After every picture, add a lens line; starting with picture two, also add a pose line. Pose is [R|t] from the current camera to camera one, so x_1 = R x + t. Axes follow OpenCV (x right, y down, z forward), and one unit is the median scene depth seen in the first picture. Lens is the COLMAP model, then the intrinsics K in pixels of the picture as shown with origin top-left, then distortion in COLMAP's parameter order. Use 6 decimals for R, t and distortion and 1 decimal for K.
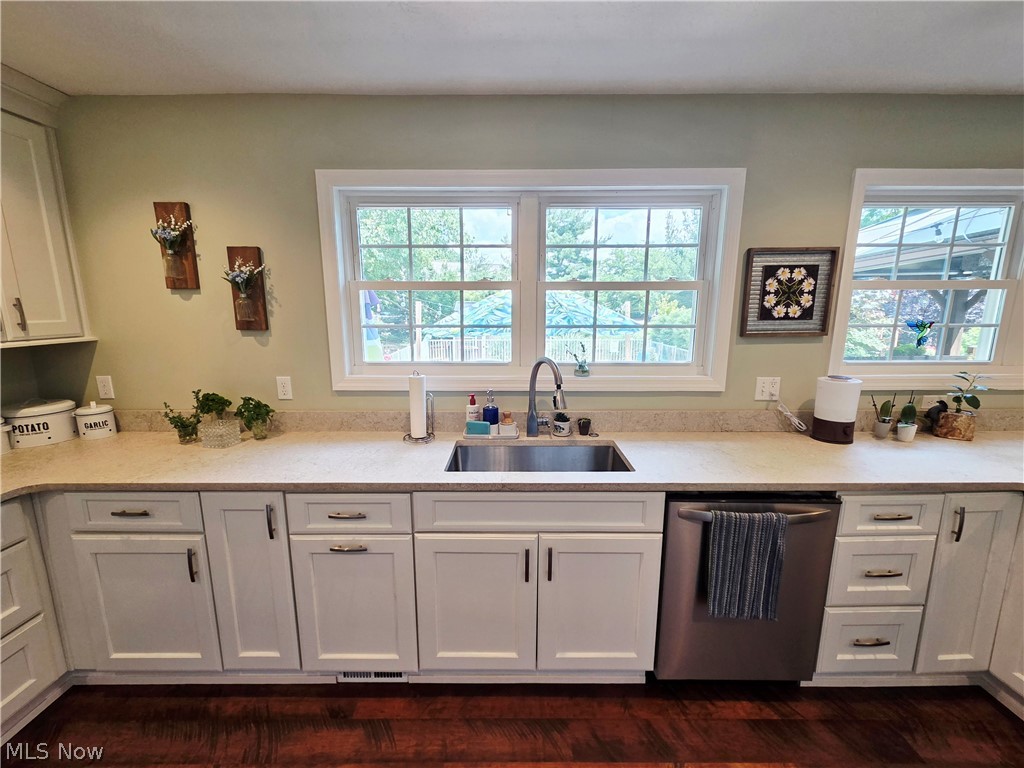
lens RADIAL K [[419.8, 0, 514.0], [0, 419.8, 385.9], [0, 0, 1]] dist [0.003977, -0.000494]
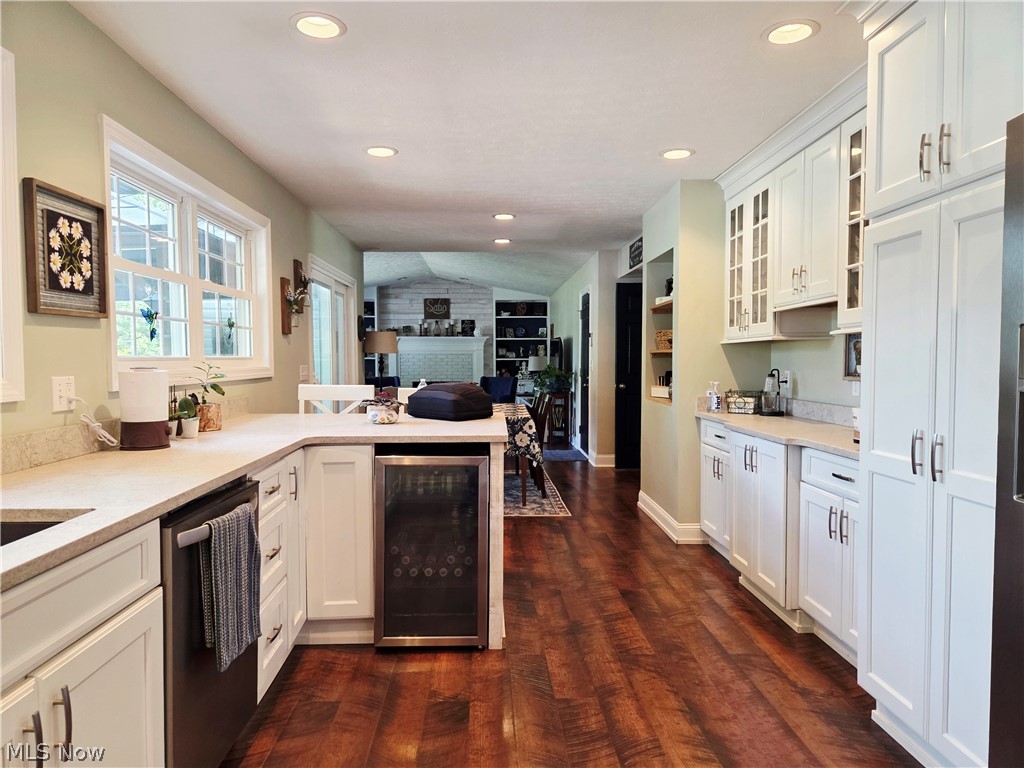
lens RADIAL K [[693.9, 0, 514.7], [0, 693.9, 385.8], [0, 0, 1]] dist [0.009937, 0.000163]
pose [[-0.039316, -0.041298, 0.998373, -0.559629], [0.182244, 0.982091, 0.047801, 0.075982], [-0.982467, 0.183827, -0.031085, 0.344464]]
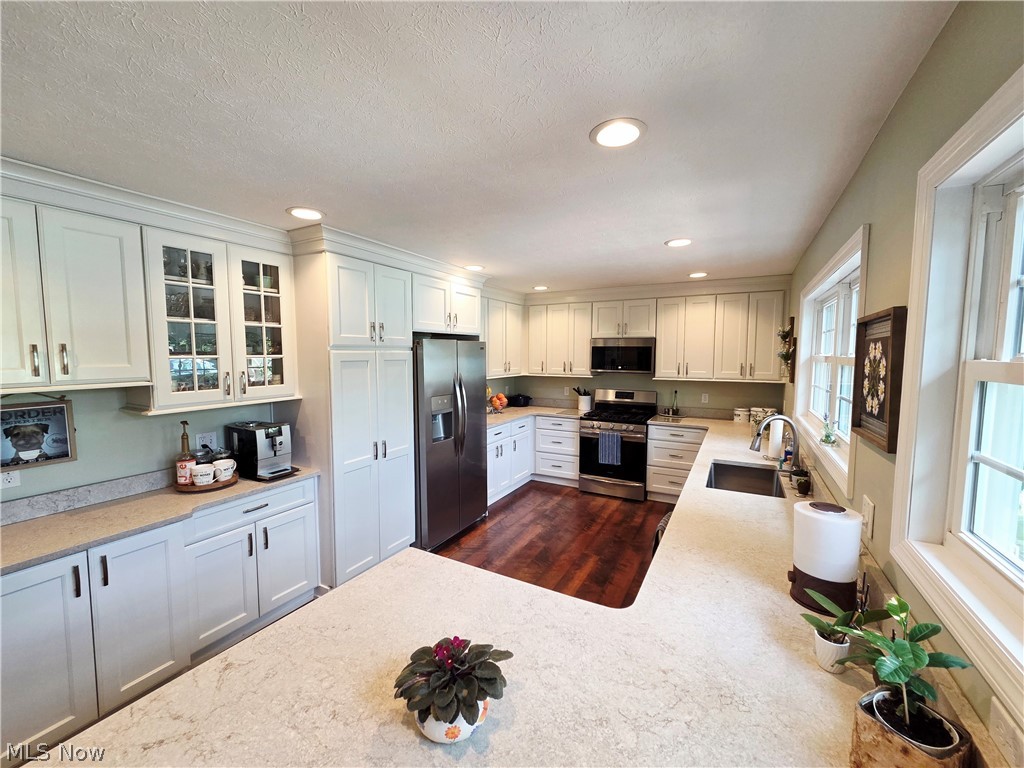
lens RADIAL K [[419.8, 0, 510.5], [0, 419.8, 383.3], [0, 0, 1]] dist [0.003977, -0.000494]
pose [[-0.483515, 0.064520, -0.872955, 1.532780], [-0.160121, 0.973933, 0.160671, -0.229335], [0.860566, 0.217465, -0.460580, 0.815169]]
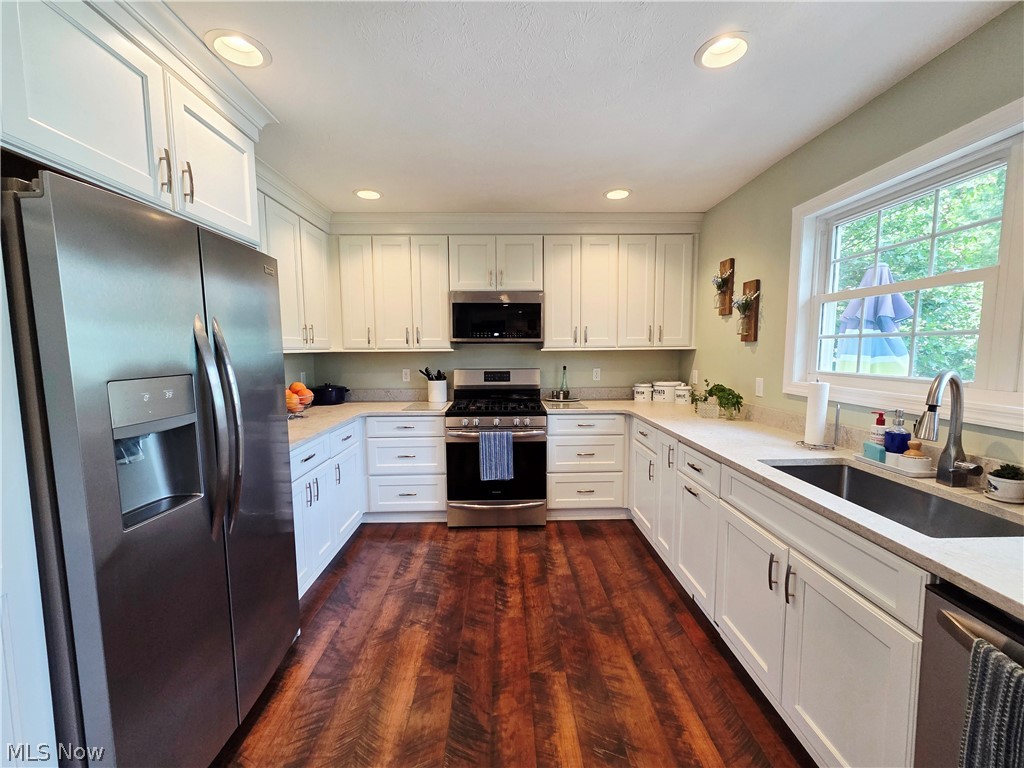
lens RADIAL K [[419.8, 0, 513.1], [0, 419.8, 386.4], [0, 0, 1]] dist [0.003977, -0.000494]
pose [[0.023201, 0.092841, -0.995411, 0.729802], [-0.175278, 0.980634, 0.087378, 0.023707], [0.984246, 0.172446, 0.039025, 0.237164]]
